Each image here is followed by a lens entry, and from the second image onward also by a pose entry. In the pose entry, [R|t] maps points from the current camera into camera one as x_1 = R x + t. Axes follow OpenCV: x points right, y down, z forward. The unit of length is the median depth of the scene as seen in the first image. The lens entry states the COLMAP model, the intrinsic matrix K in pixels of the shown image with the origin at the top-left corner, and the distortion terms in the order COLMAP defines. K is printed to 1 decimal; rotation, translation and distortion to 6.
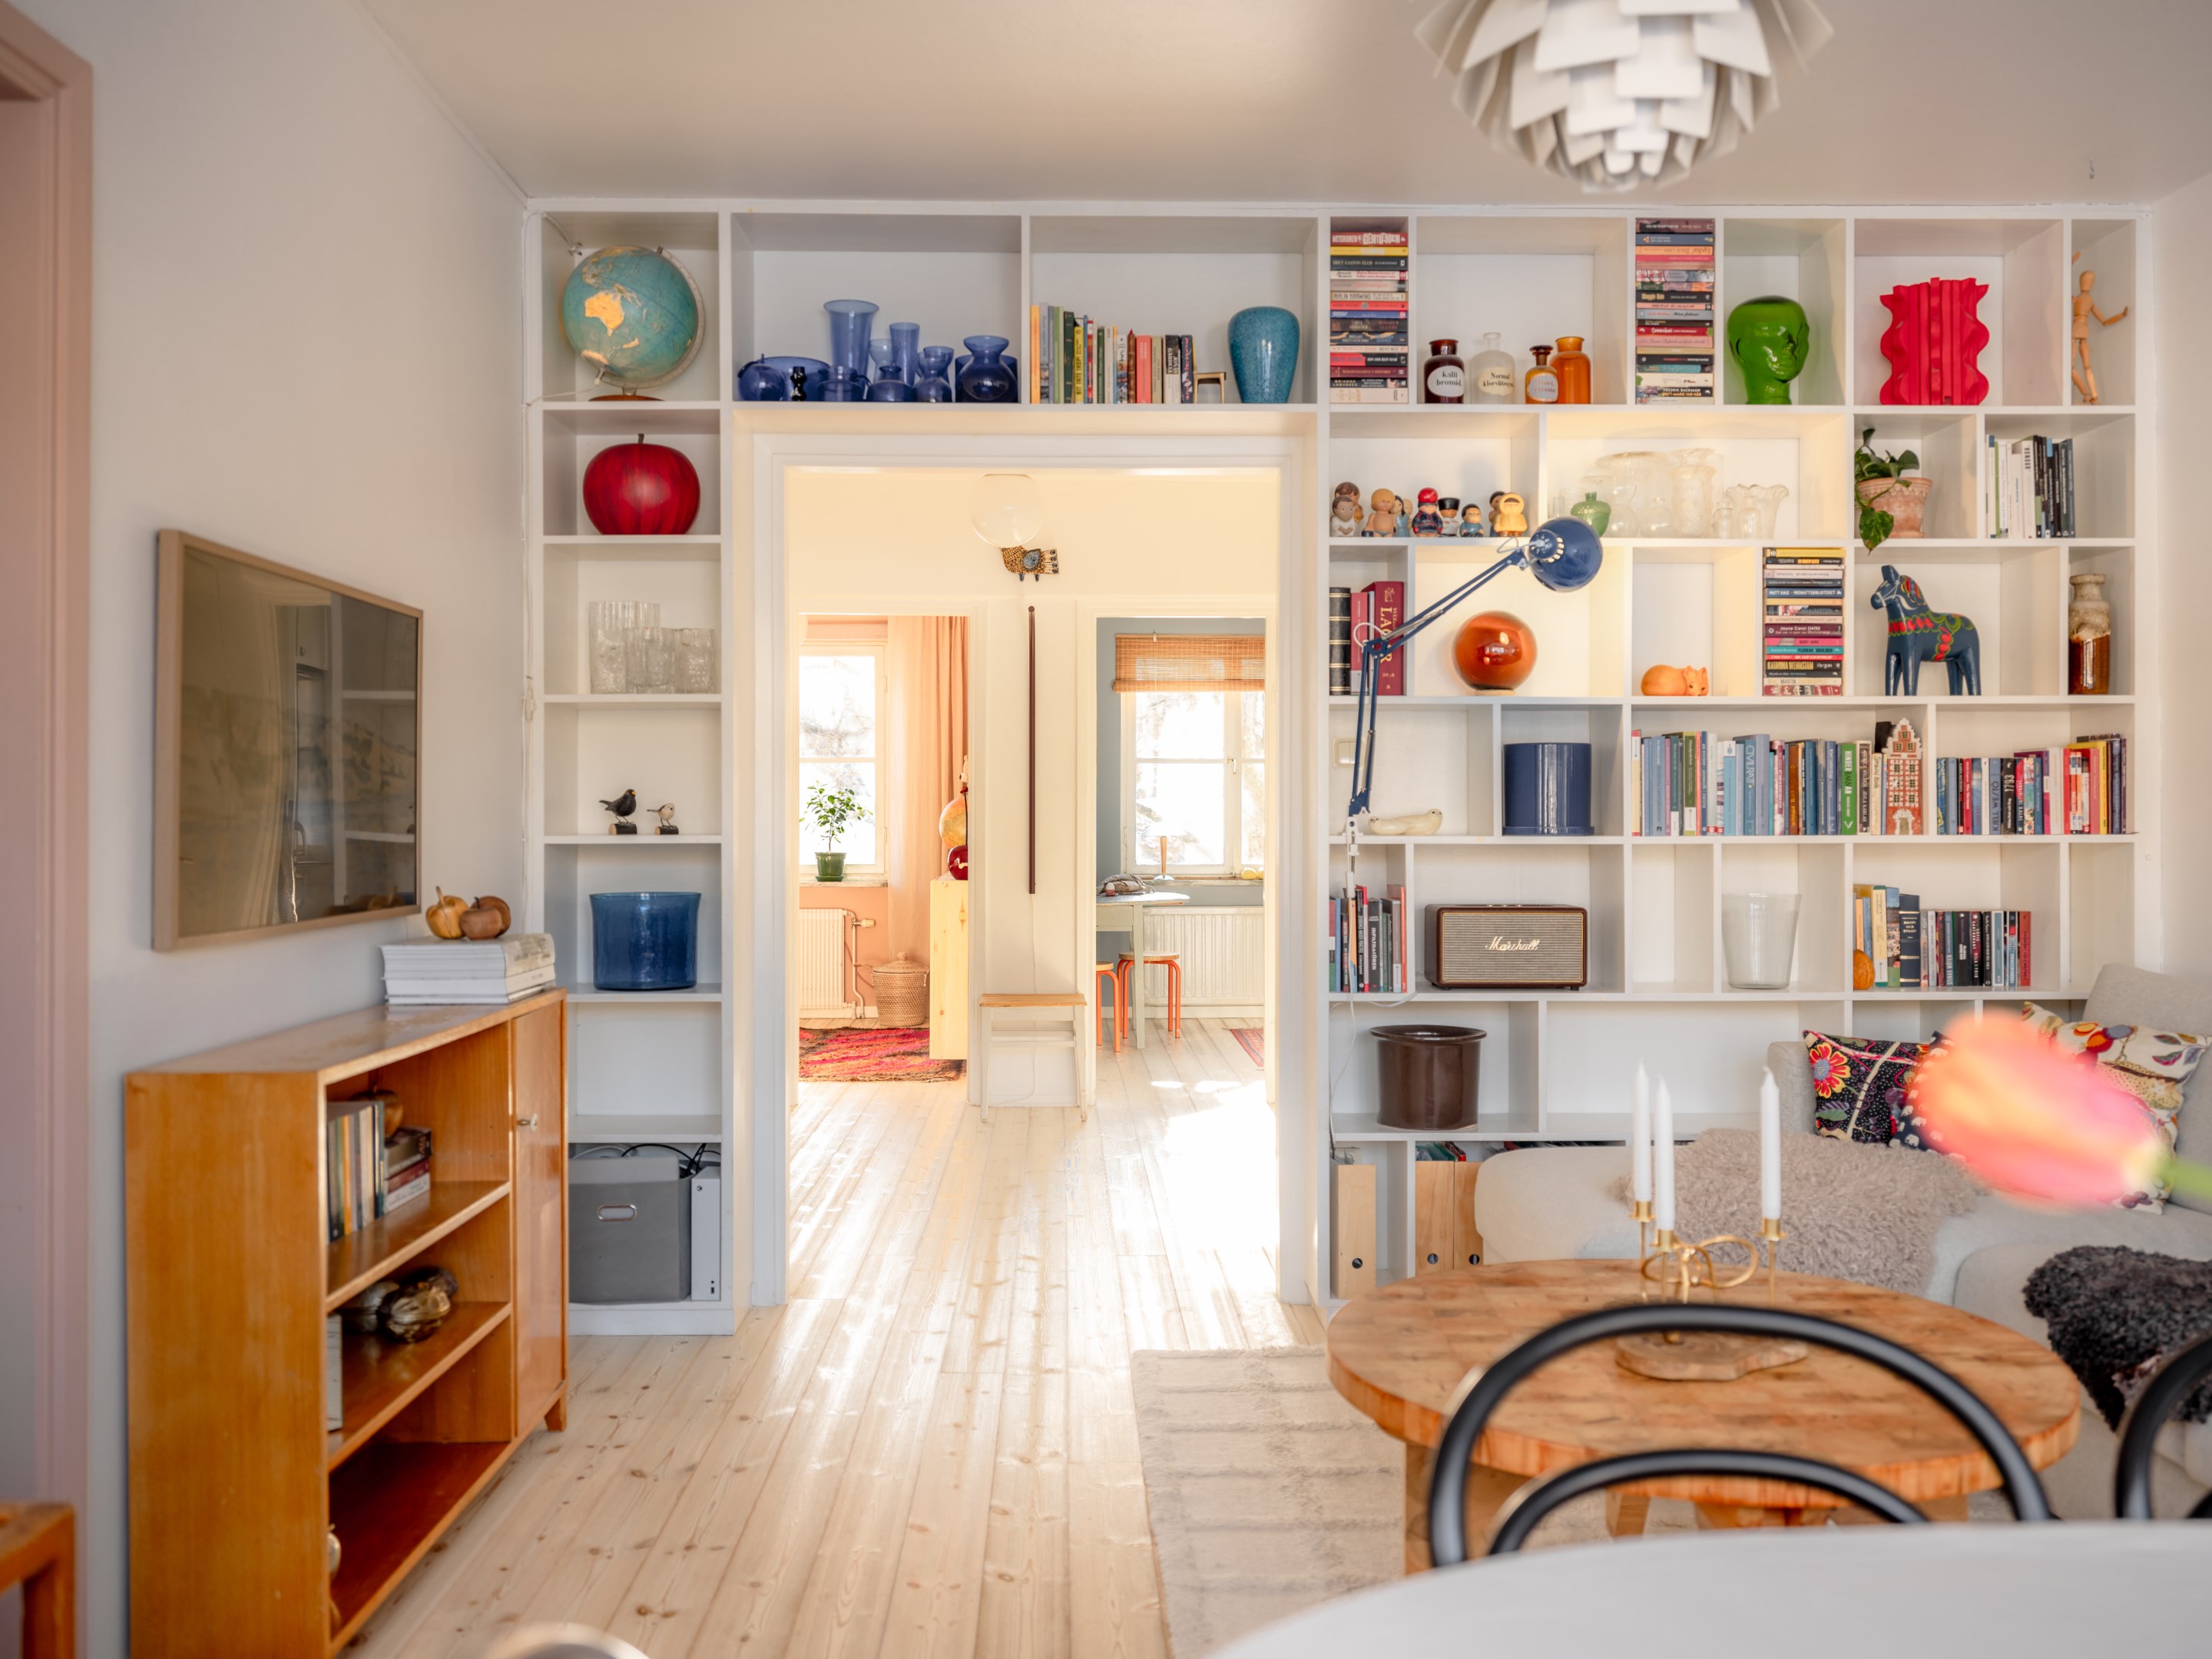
lens RADIAL K [[1868.0, 0, 1106.1], [0, 1868.0, 812.5], [0, 0, 1]] dist [-0.002358, 0.000196]
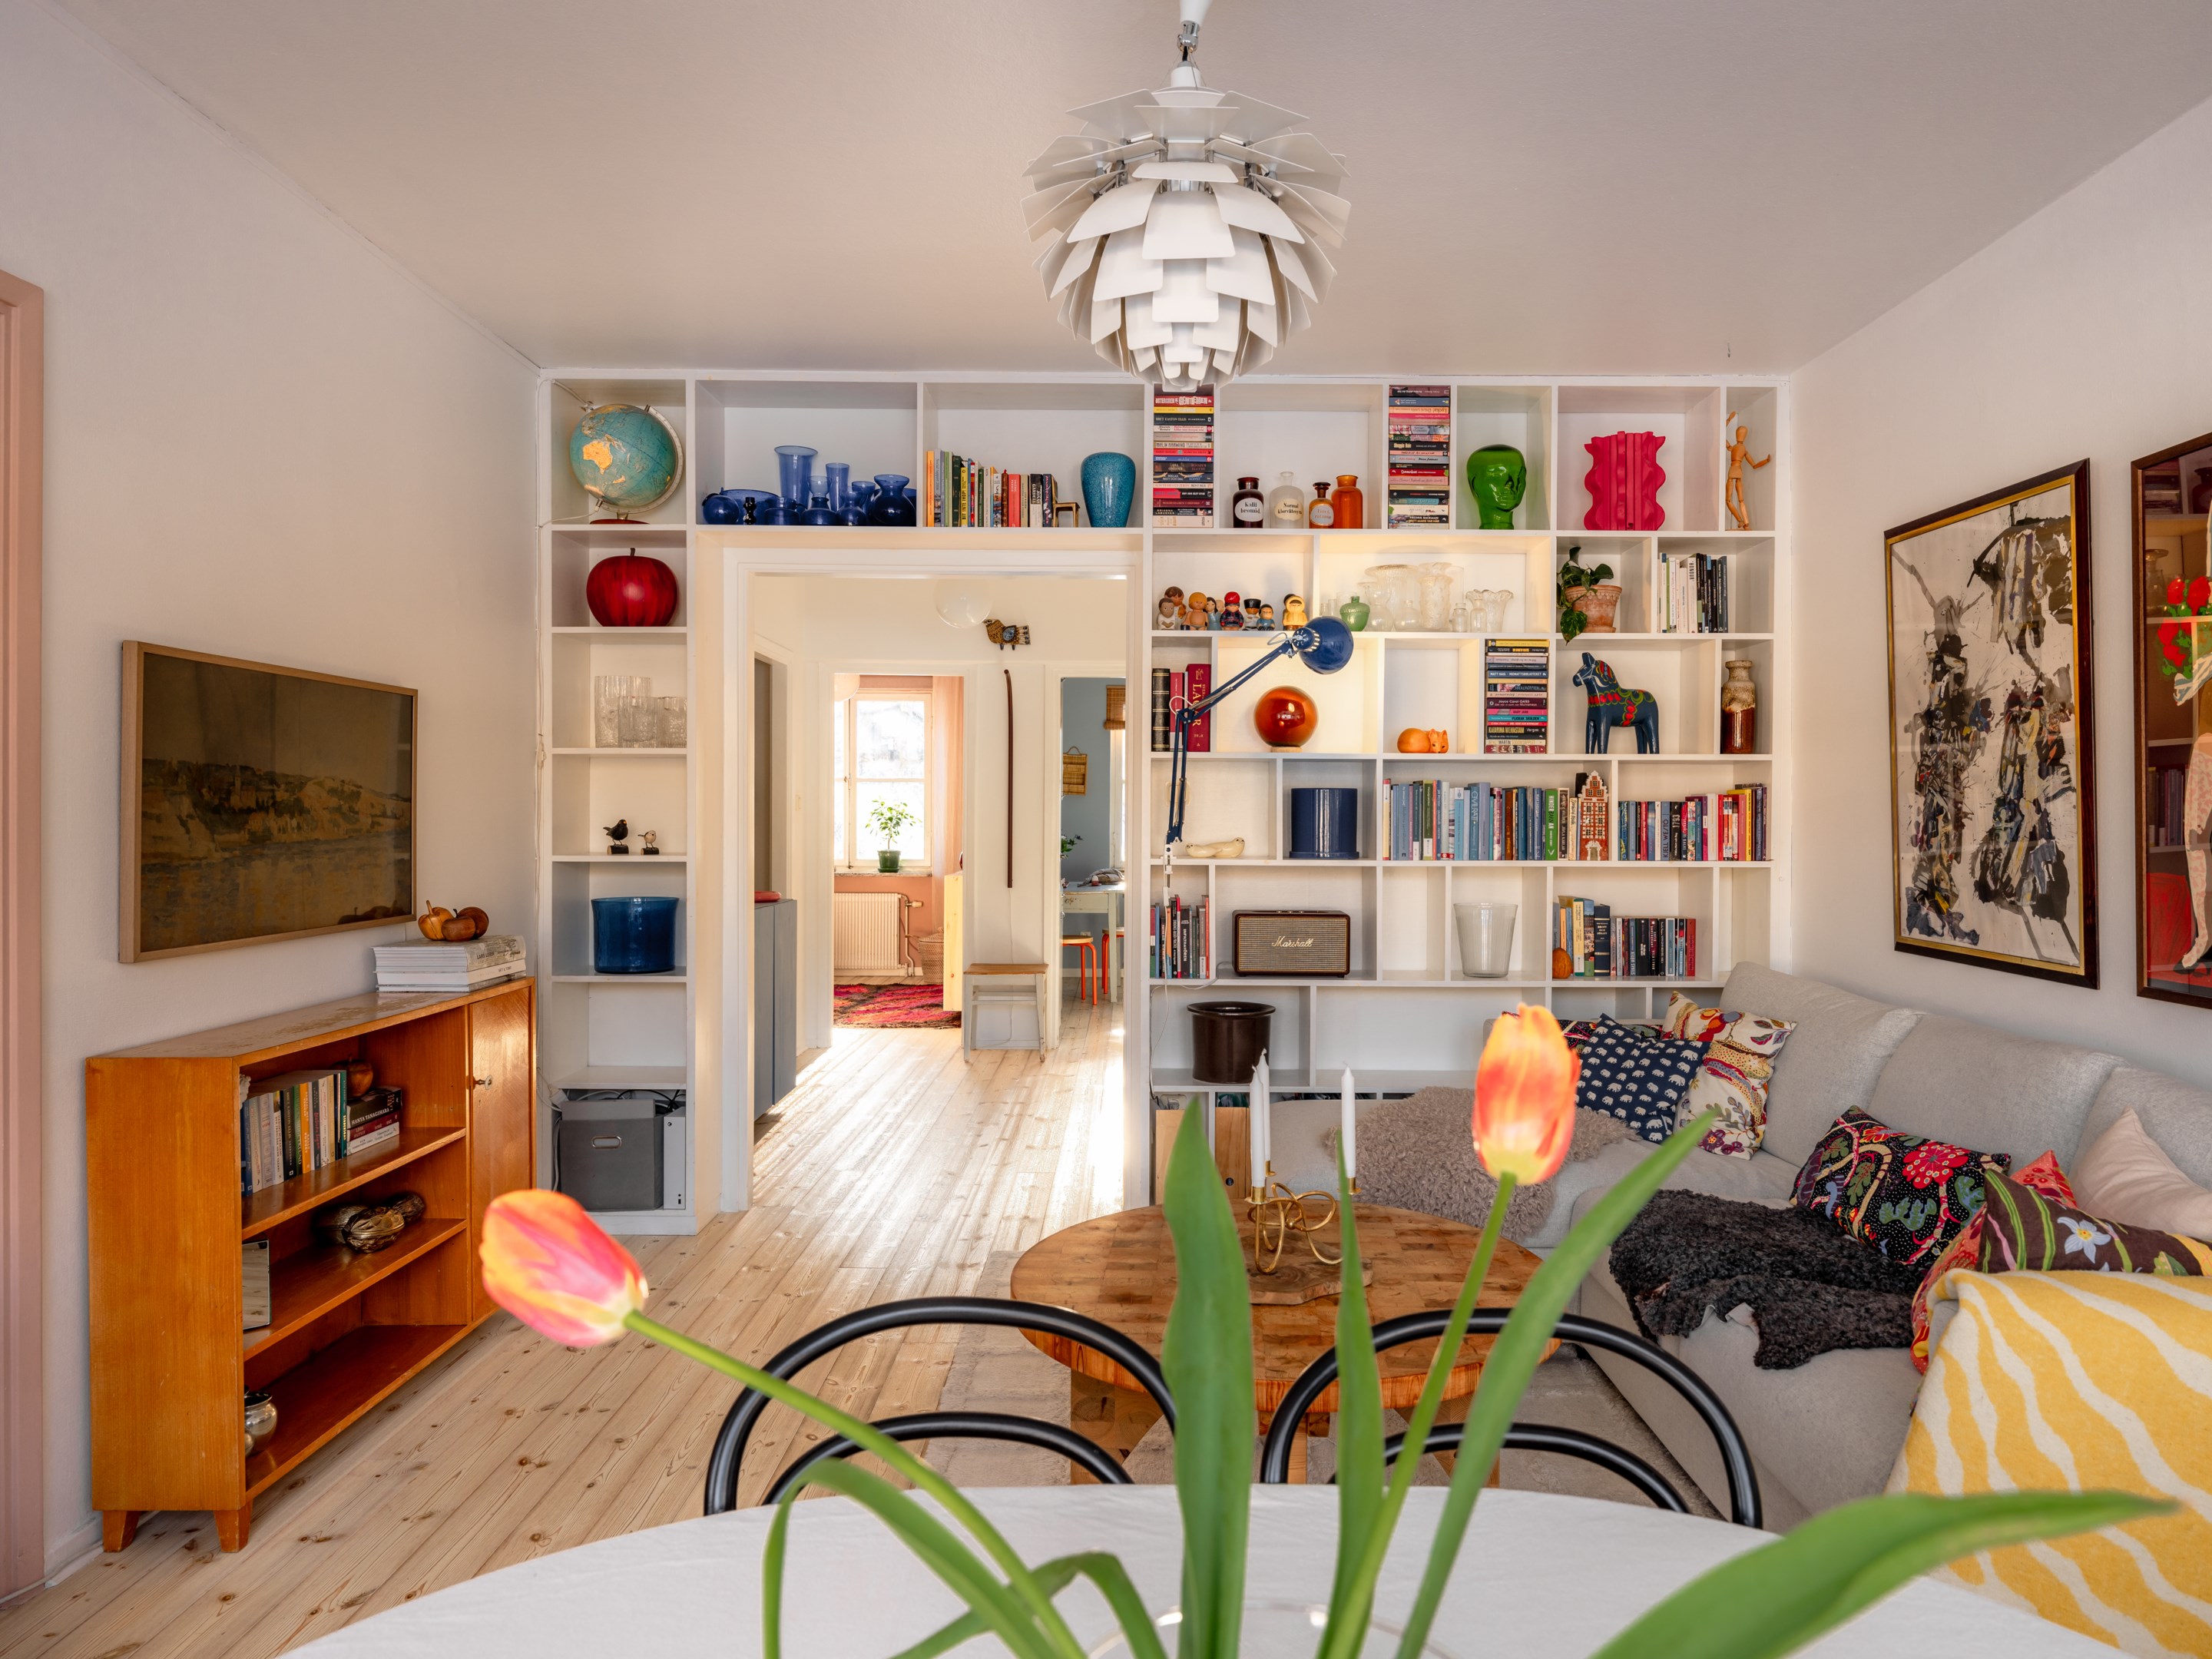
lens RADIAL K [[1413.4, 0, 1153.7], [0, 1413.4, 827.4], [0, 0, 1]] dist [-0.003114, 0.001807]
pose [[0.999919, 0.005680, -0.011371, 0.131153], [-0.005540, 0.999909, 0.012295, -0.021523], [0.011440, -0.012231, 0.999860, 0.010910]]
